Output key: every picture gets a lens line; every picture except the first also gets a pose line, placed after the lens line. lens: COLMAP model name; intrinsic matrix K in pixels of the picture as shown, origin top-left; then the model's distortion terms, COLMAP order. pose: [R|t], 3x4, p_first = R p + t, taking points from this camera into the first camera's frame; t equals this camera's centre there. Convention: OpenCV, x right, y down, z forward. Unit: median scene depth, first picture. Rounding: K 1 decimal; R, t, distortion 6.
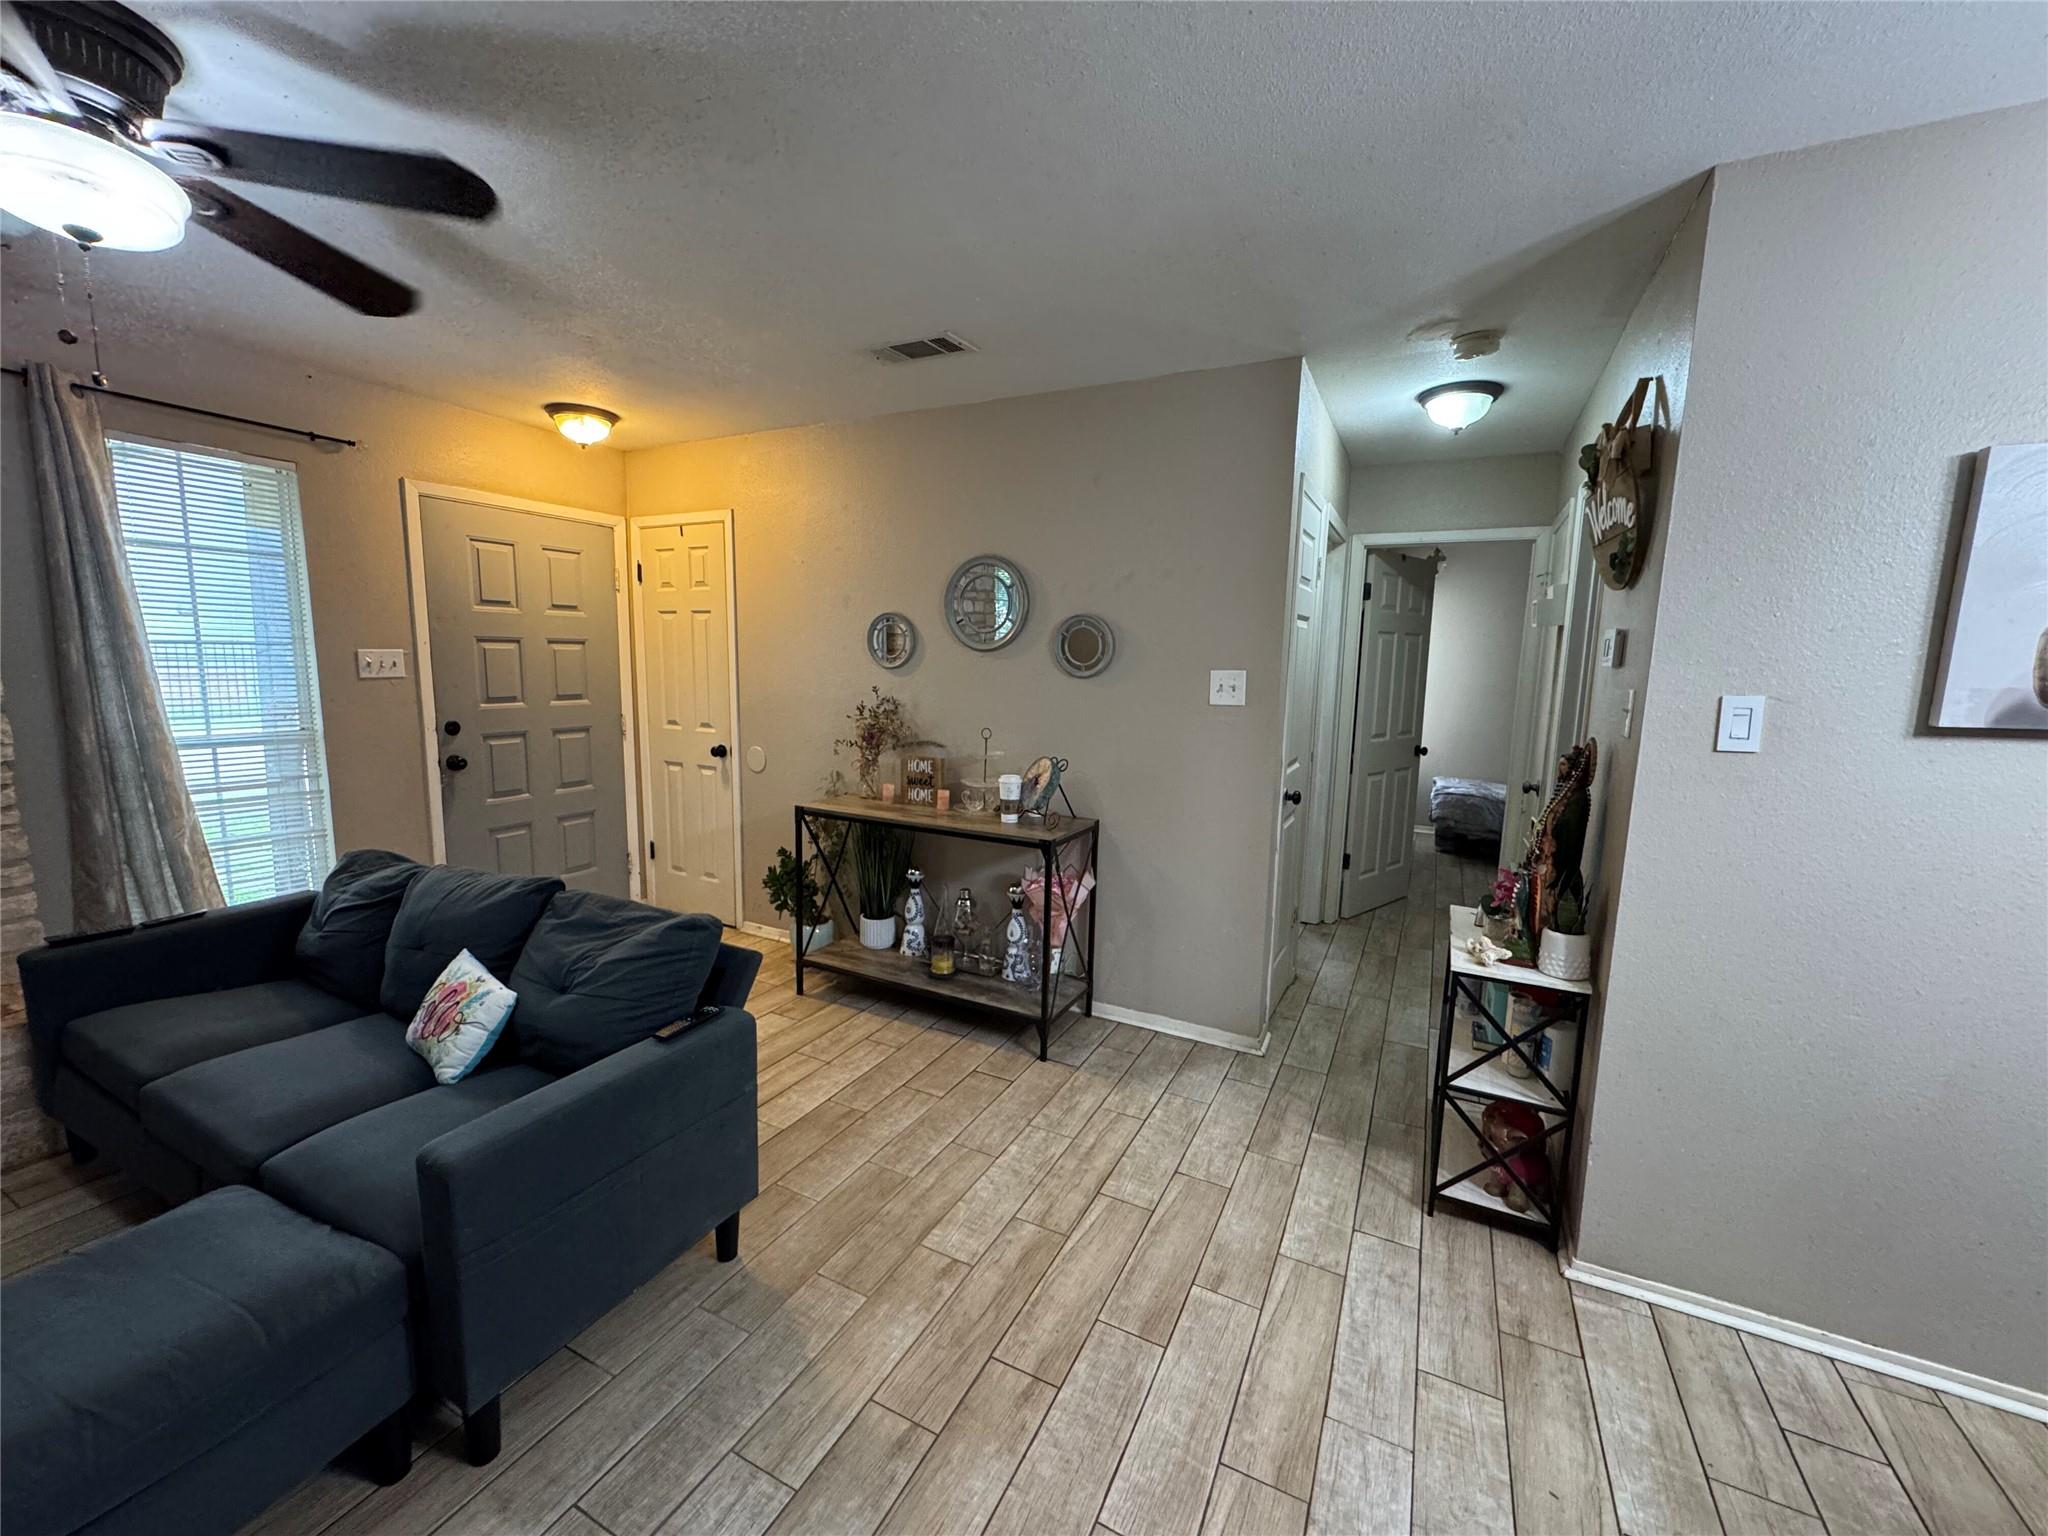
lens RADIAL K [[817.2, 0, 1024.0], [0, 817.2, 768.0], [0, 0, 1]] dist [-0.000202, -0.000418]
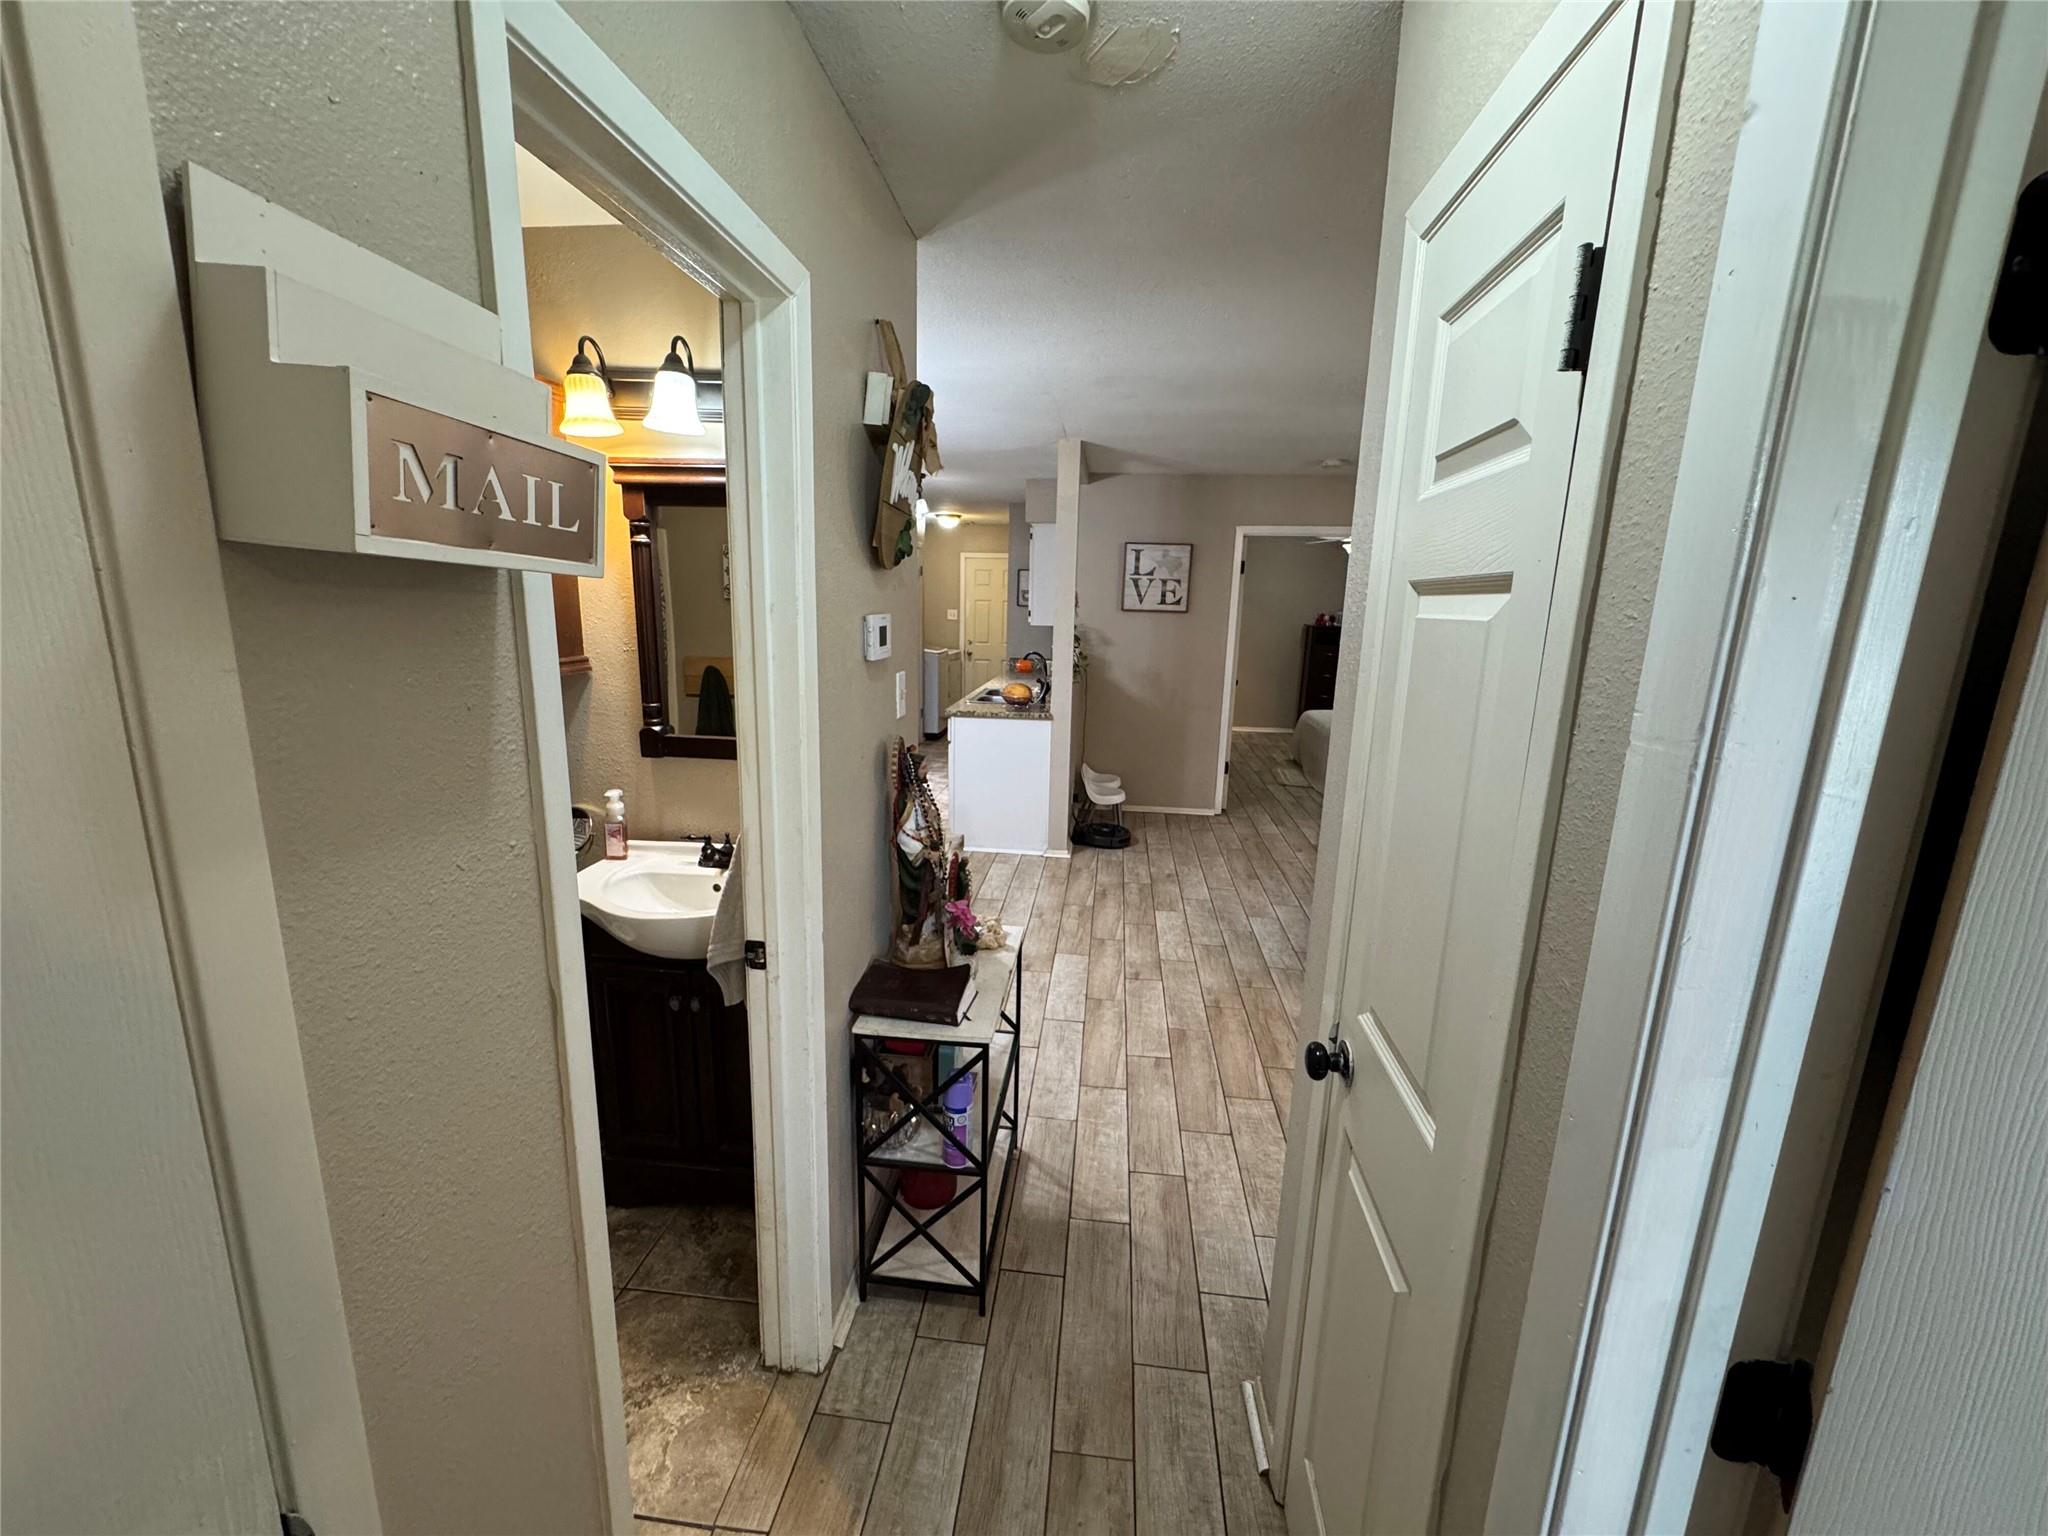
lens RADIAL K [[817.2, 0, 1024.0], [0, 817.2, 768.0], [0, 0, 1]] dist [-0.000202, -0.000418]
pose [[-0.935359, 0.029280, -0.352486, 0.922452], [-0.091135, 0.942968, 0.320166, -0.319164], [0.341757, 0.331594, -0.879345, 1.936579]]
